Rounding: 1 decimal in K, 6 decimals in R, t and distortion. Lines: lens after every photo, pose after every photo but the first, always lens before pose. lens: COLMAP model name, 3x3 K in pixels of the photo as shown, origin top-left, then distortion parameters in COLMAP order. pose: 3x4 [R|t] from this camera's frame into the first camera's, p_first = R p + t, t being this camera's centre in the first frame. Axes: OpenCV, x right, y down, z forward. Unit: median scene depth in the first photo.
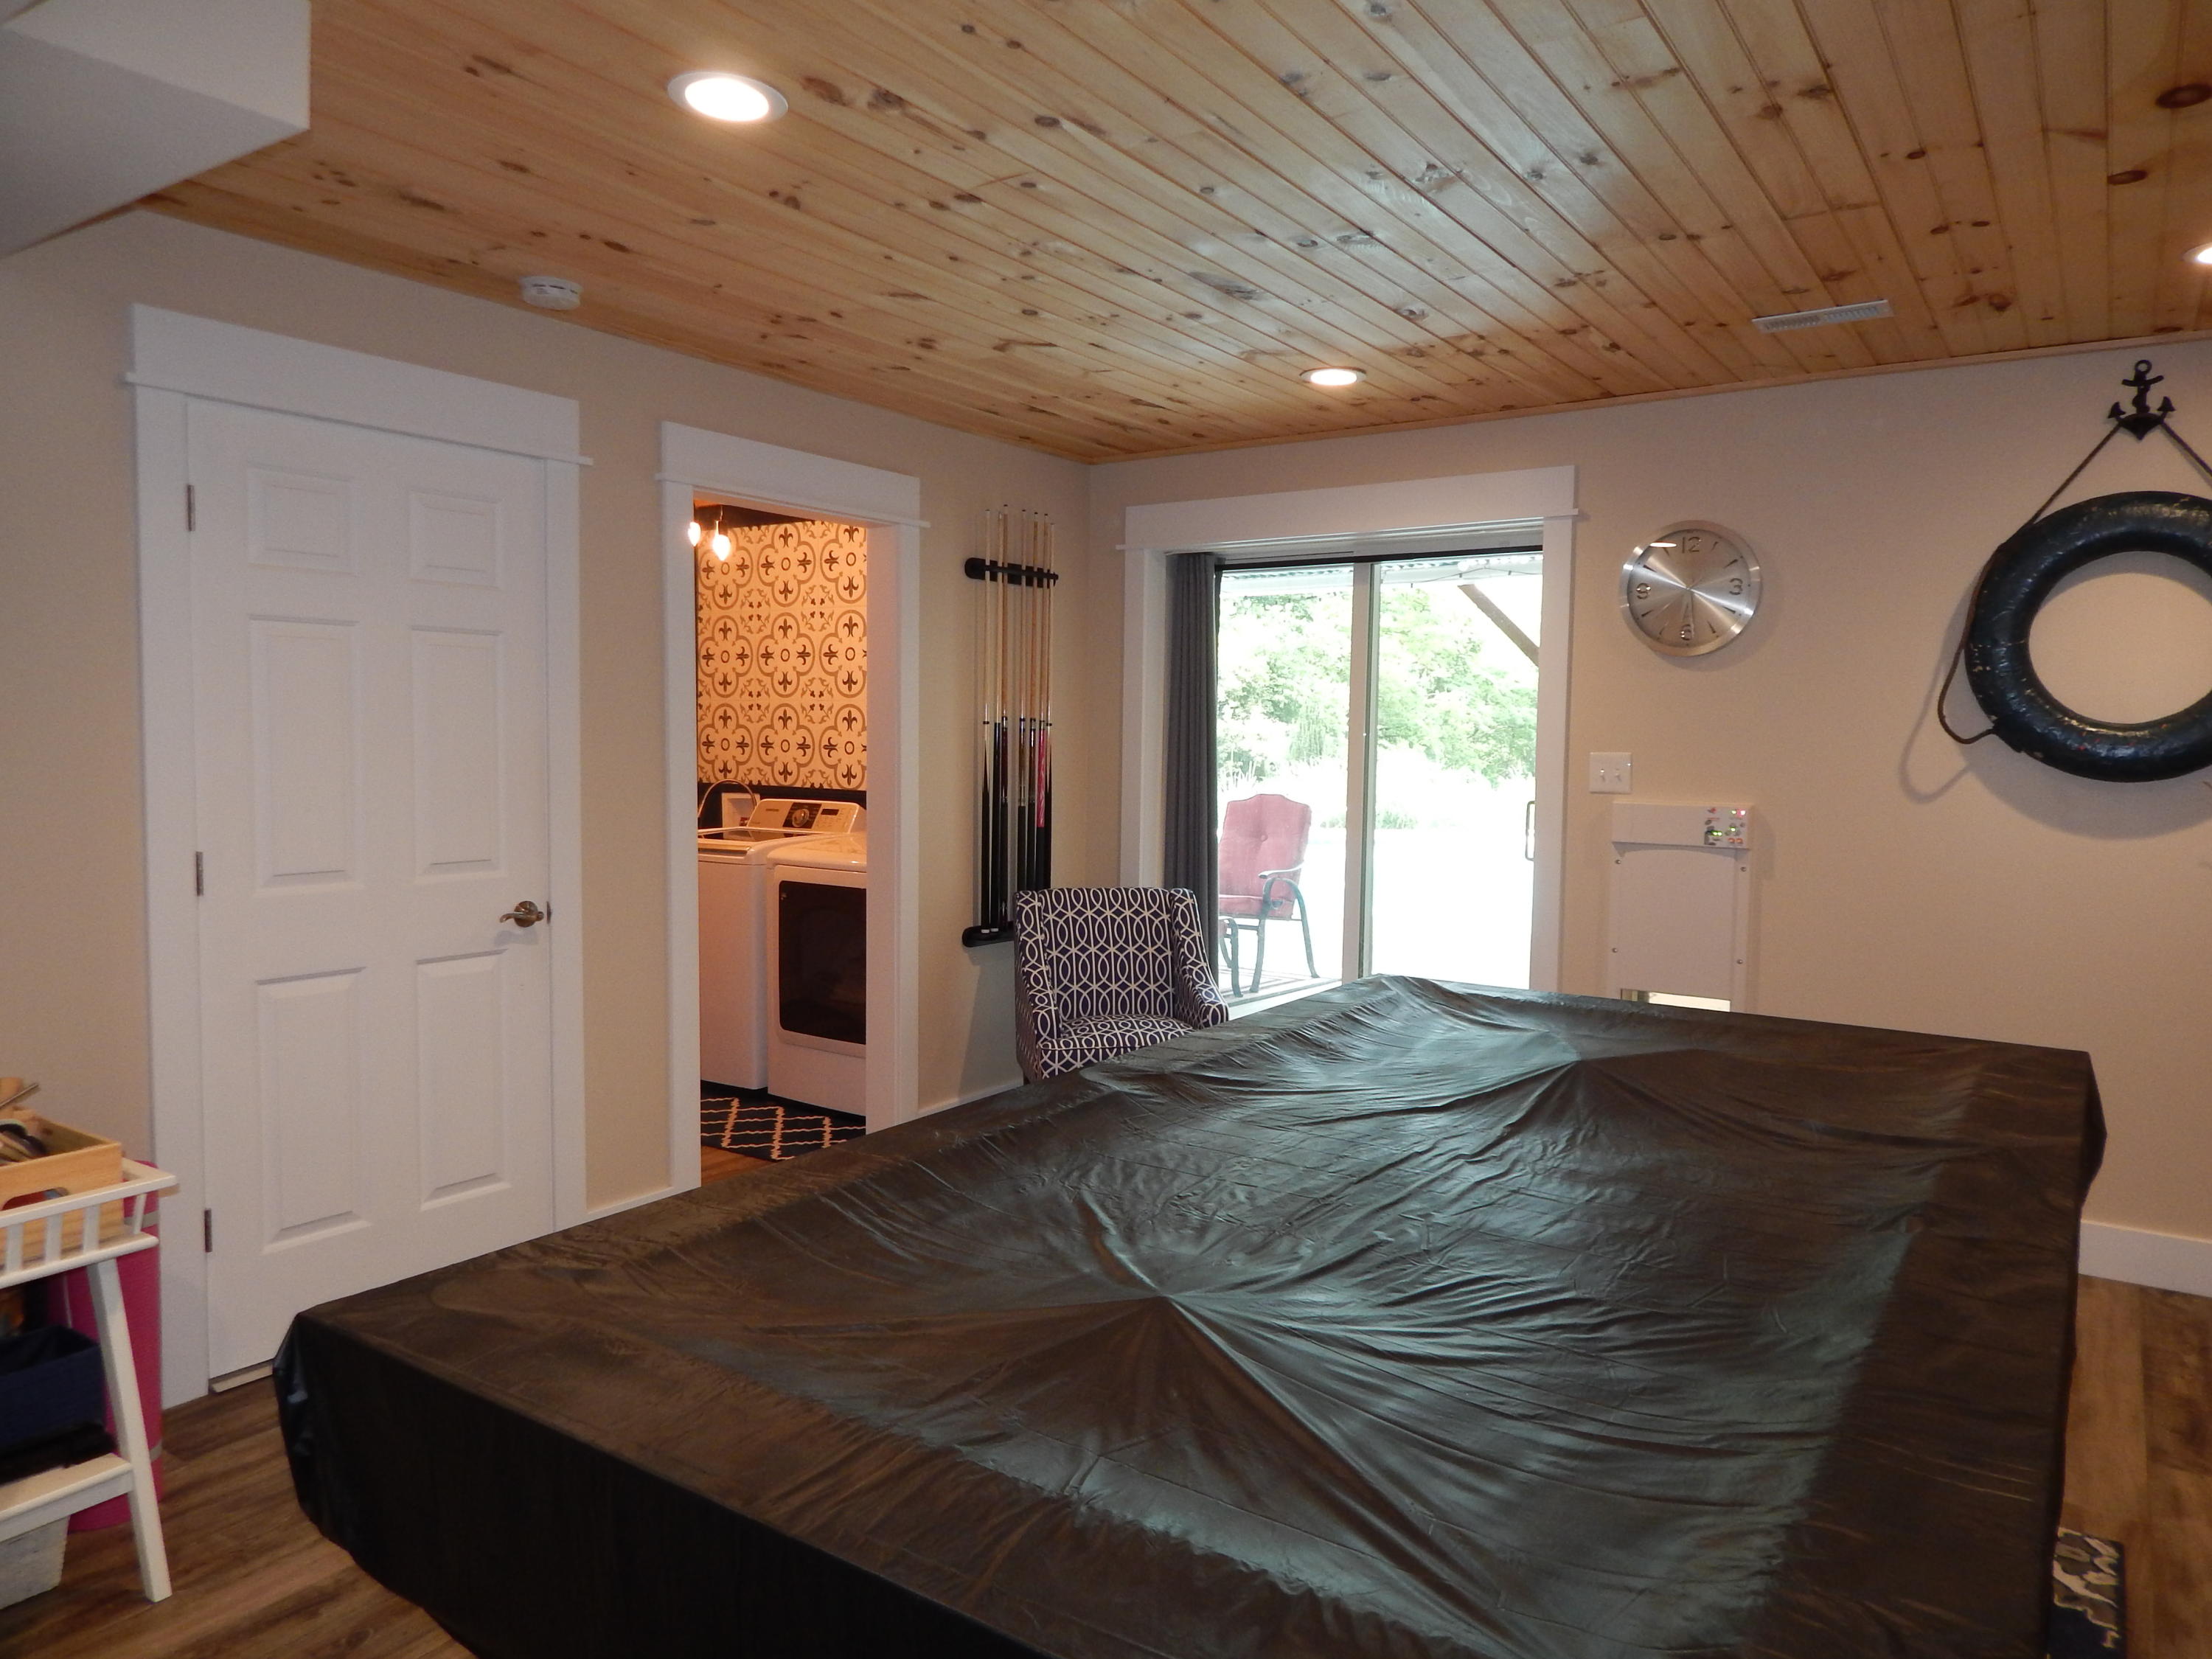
lens RADIAL K [[1468.8, 0, 1111.0], [0, 1468.8, 819.5], [0, 0, 1]] dist [0.007110, -0.012743]
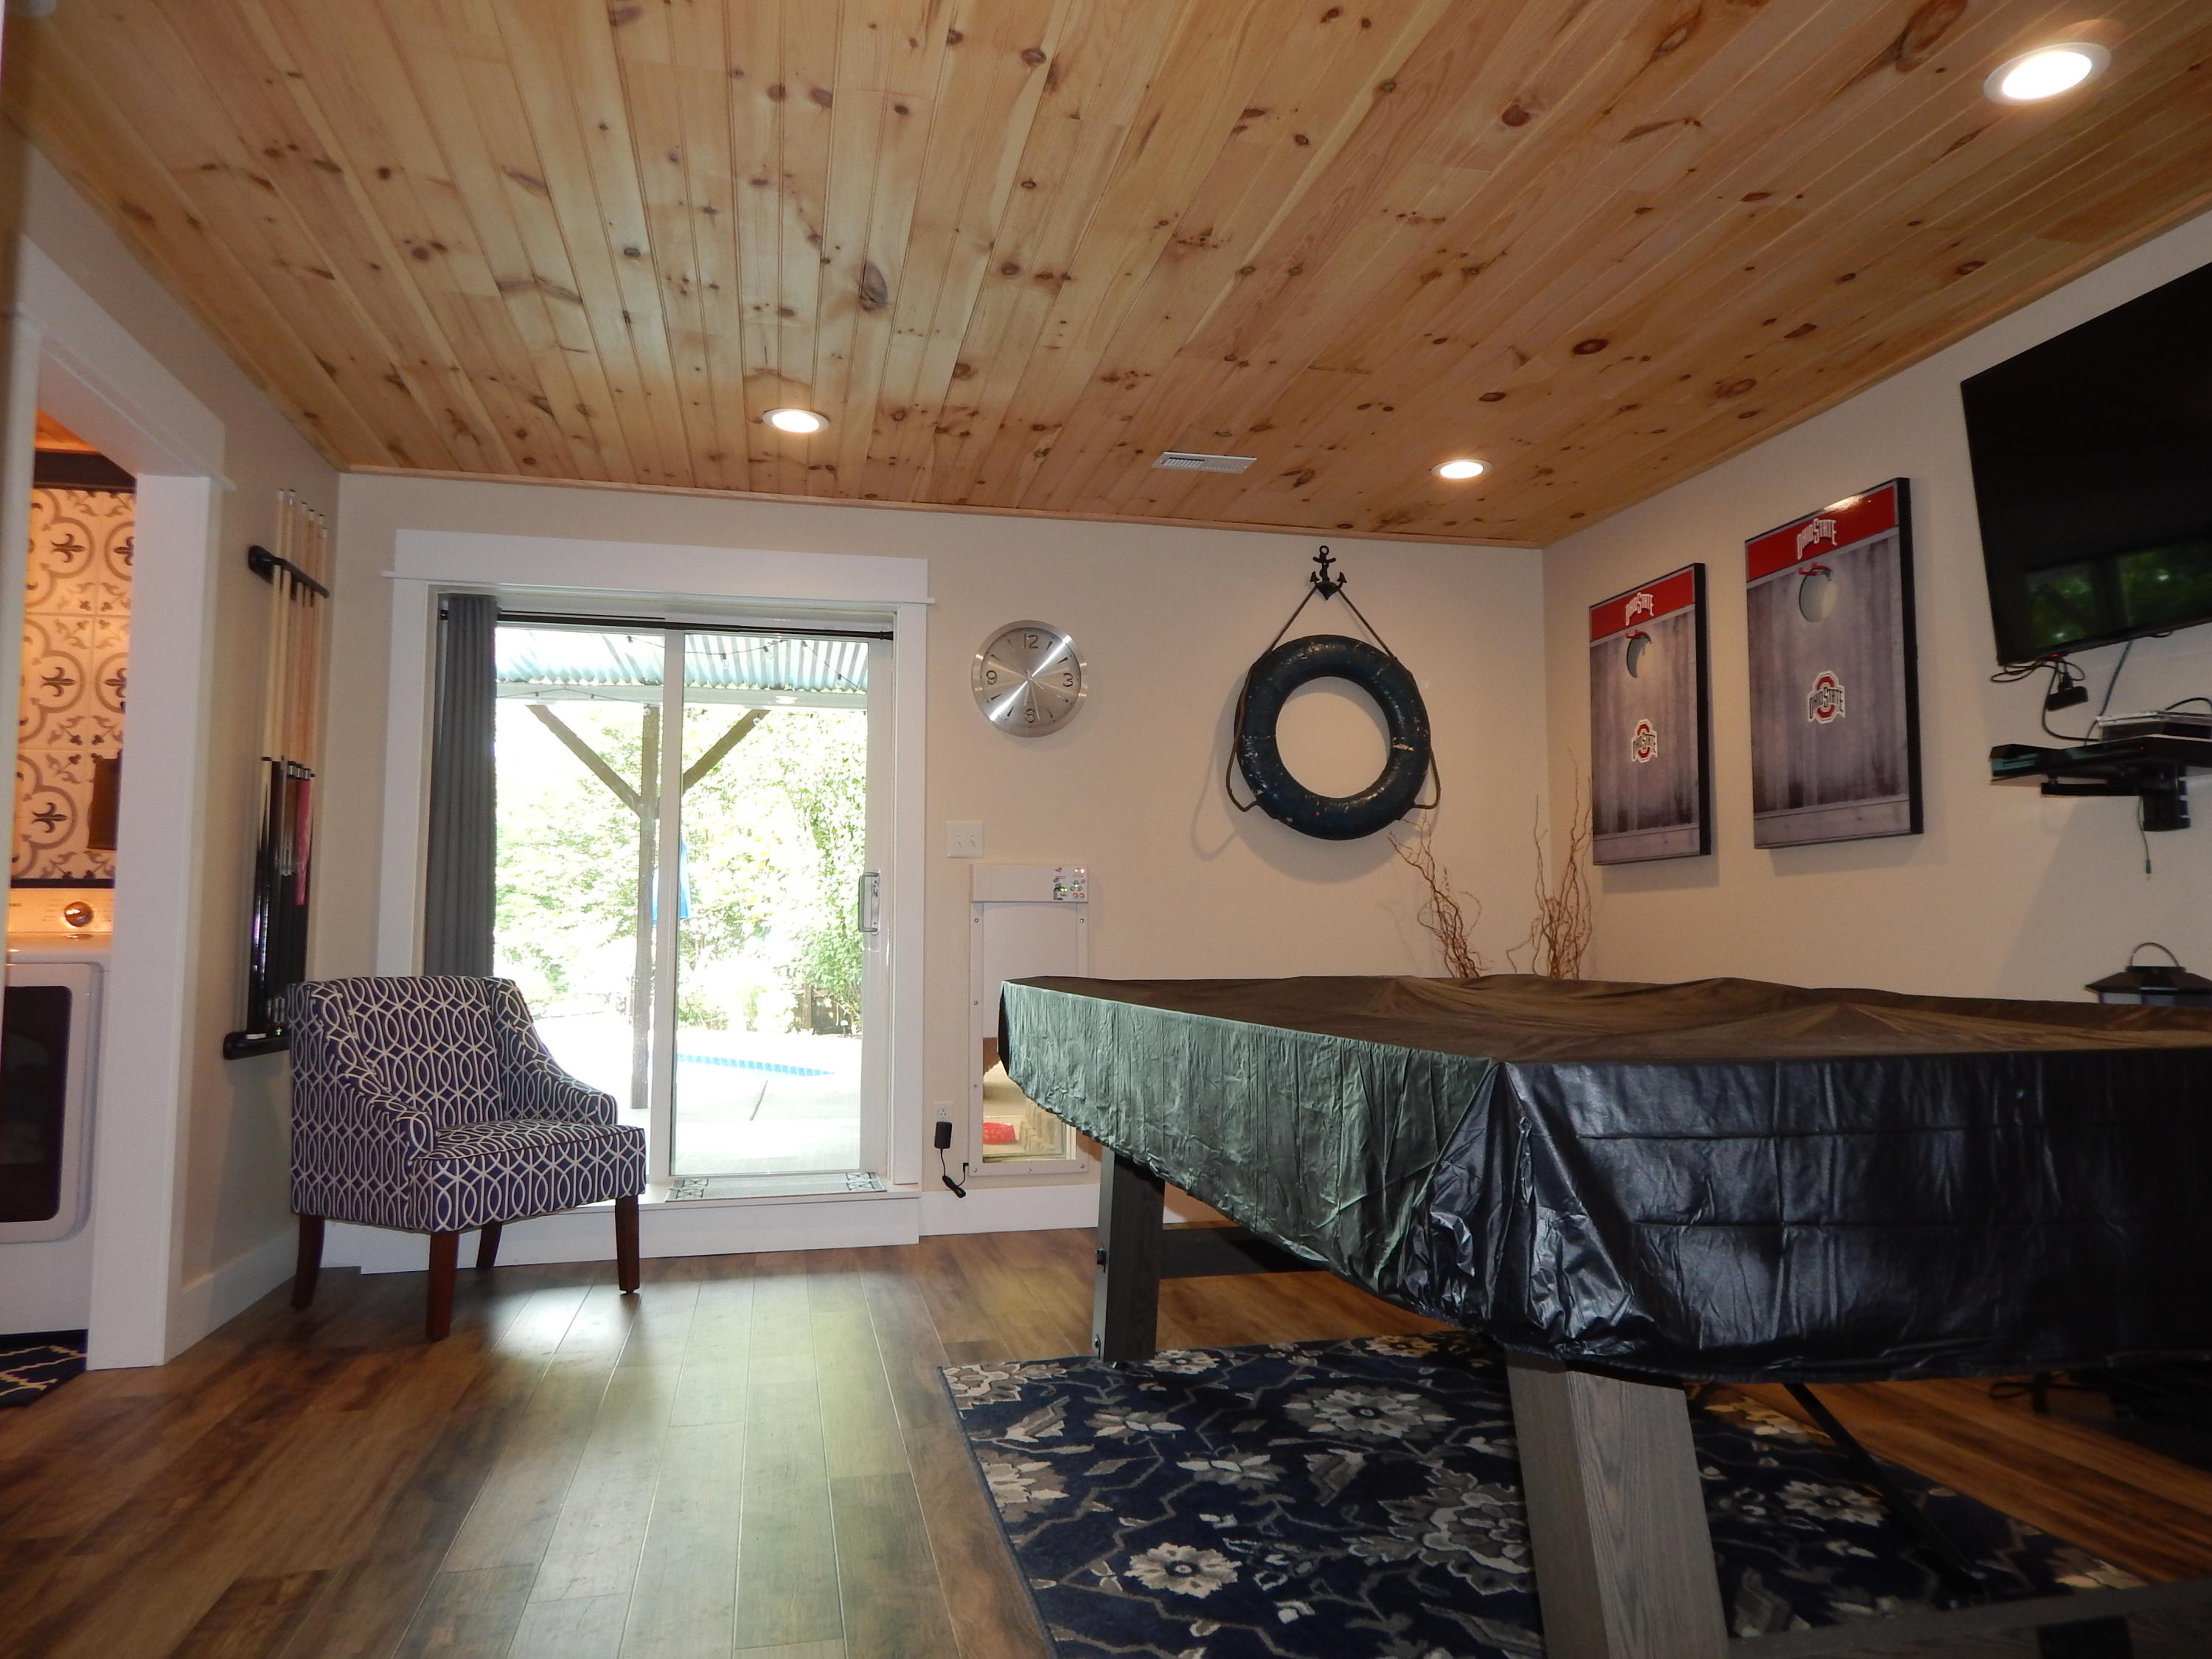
lens RADIAL K [[1468.8, 0, 1111.0], [0, 1468.8, 819.5], [0, 0, 1]] dist [0.007110, -0.012743]
pose [[0.677956, 0.049543, 0.733431, -0.345740], [0.054723, 0.991556, -0.117564, 0.078660], [-0.733063, 0.119839, 0.669520, 0.169230]]
